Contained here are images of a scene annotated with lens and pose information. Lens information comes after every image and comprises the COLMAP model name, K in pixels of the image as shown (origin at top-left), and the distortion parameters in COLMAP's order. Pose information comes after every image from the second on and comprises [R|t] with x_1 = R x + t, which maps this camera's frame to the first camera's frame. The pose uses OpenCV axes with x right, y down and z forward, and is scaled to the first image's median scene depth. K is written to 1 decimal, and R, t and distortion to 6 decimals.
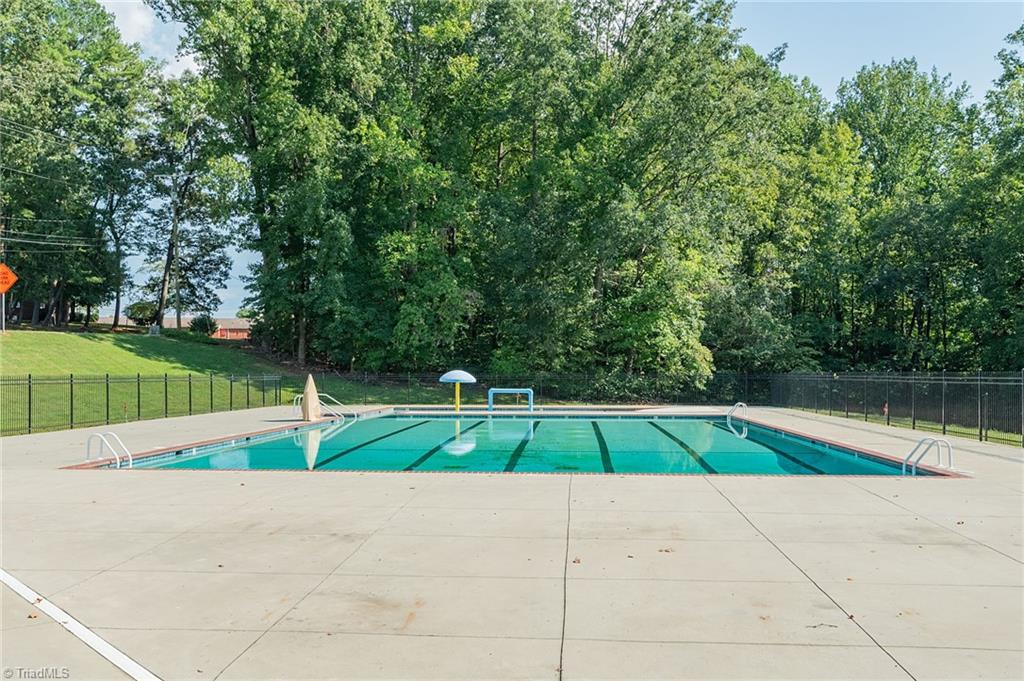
lens RADIAL K [[860.9, 0, 507.5], [0, 860.9, 344.1], [0, 0, 1]] dist [-0.004910, -0.014124]
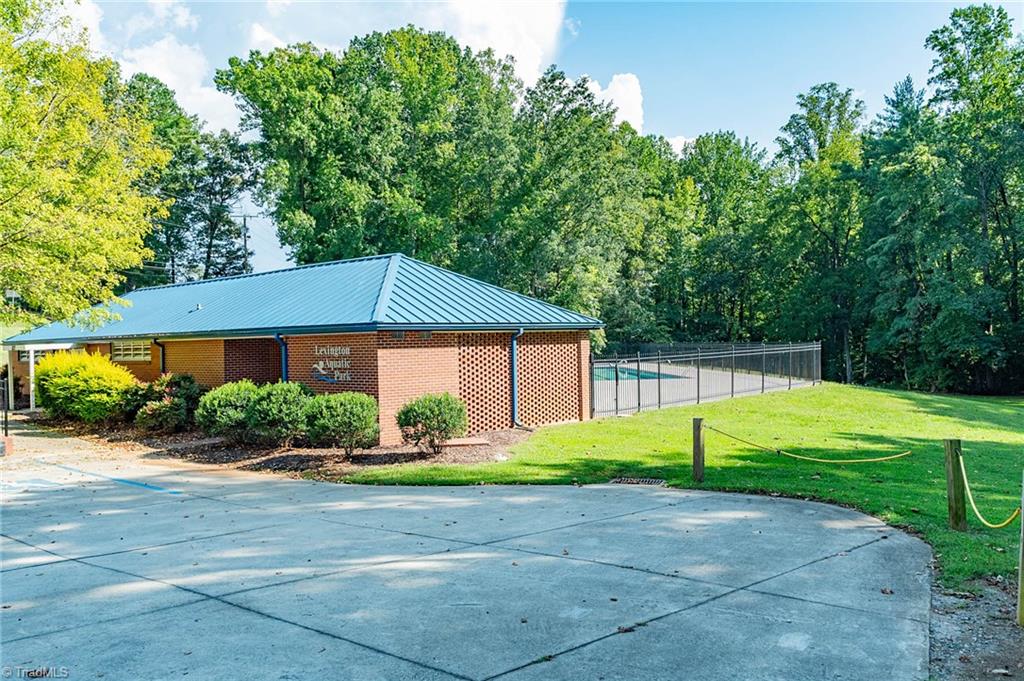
lens RADIAL K [[860.9, 0, 514.2], [0, 860.9, 339.5], [0, 0, 1]] dist [-0.004910, -0.014124]
pose [[0.989957, -0.020208, 0.139917, -0.153515], [0.016579, 0.999496, 0.027057, -0.019982], [-0.140393, -0.024466, 0.989793, -0.563599]]
